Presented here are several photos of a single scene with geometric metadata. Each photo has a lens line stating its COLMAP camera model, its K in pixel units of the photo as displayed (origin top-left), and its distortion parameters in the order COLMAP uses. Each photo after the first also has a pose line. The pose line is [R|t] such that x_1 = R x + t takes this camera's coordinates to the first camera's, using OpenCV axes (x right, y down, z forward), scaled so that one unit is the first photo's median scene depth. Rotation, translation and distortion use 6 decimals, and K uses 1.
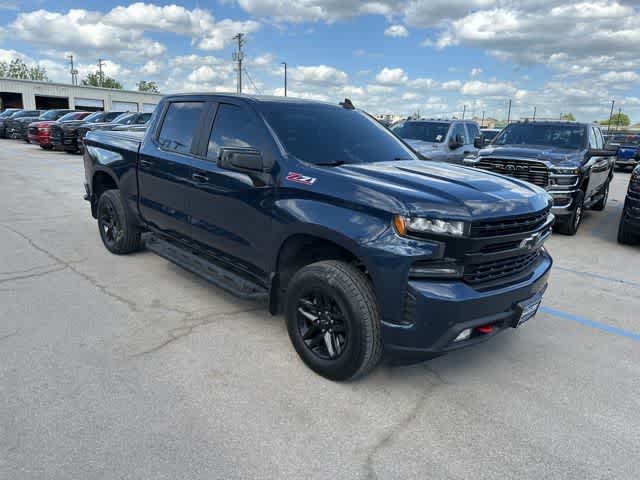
lens RADIAL K [[465.0, 0, 318.2], [0, 465.0, 242.1], [0, 0, 1]] dist [0.027508, -0.026056]
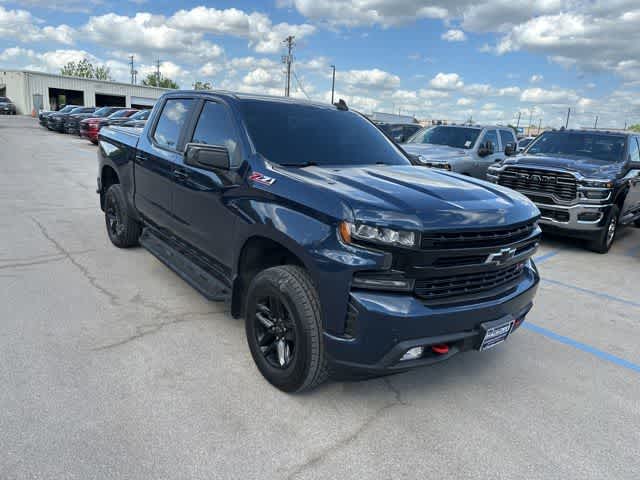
lens RADIAL K [[465.0, 0, 317.1], [0, 465.0, 241.5], [0, 0, 1]] dist [0.027508, -0.026056]
pose [[0.993728, 0.051598, -0.099213, 0.069955], [-0.052385, 0.998613, -0.005342, -0.003055], [0.098800, 0.010506, 0.995052, 0.020565]]
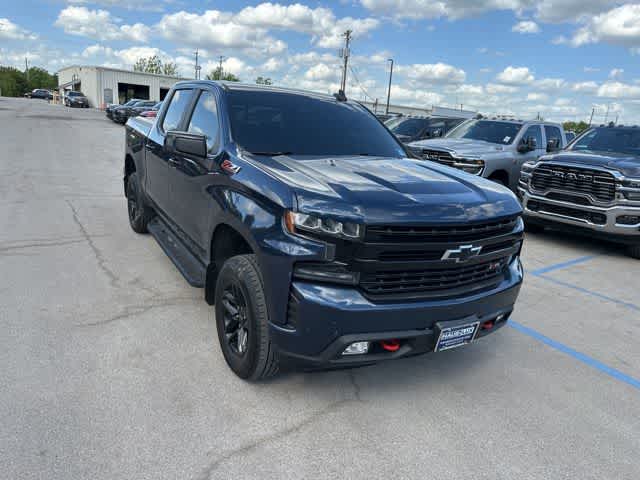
lens RADIAL K [[465.0, 0, 315.2], [0, 465.0, 240.8], [0, 0, 1]] dist [0.027508, -0.026056]
pose [[0.971053, 0.092585, -0.220192, 0.141980], [-0.092233, 0.995666, 0.011905, -0.004149], [0.220340, 0.008749, 0.975384, 0.035978]]
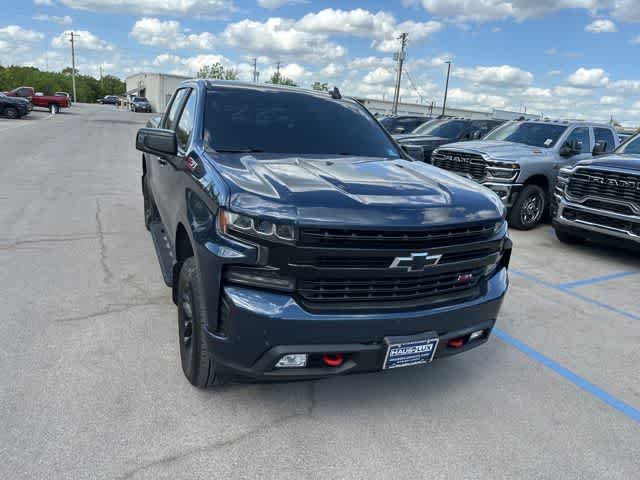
lens RADIAL K [[465.0, 0, 313.9], [0, 465.0, 238.6], [0, 0, 1]] dist [0.027508, -0.026056]
pose [[0.934199, 0.117814, -0.336737, 0.207240], [-0.121113, 0.992575, 0.011270, -0.010912], [0.335564, 0.030255, 0.941531, 0.078245]]
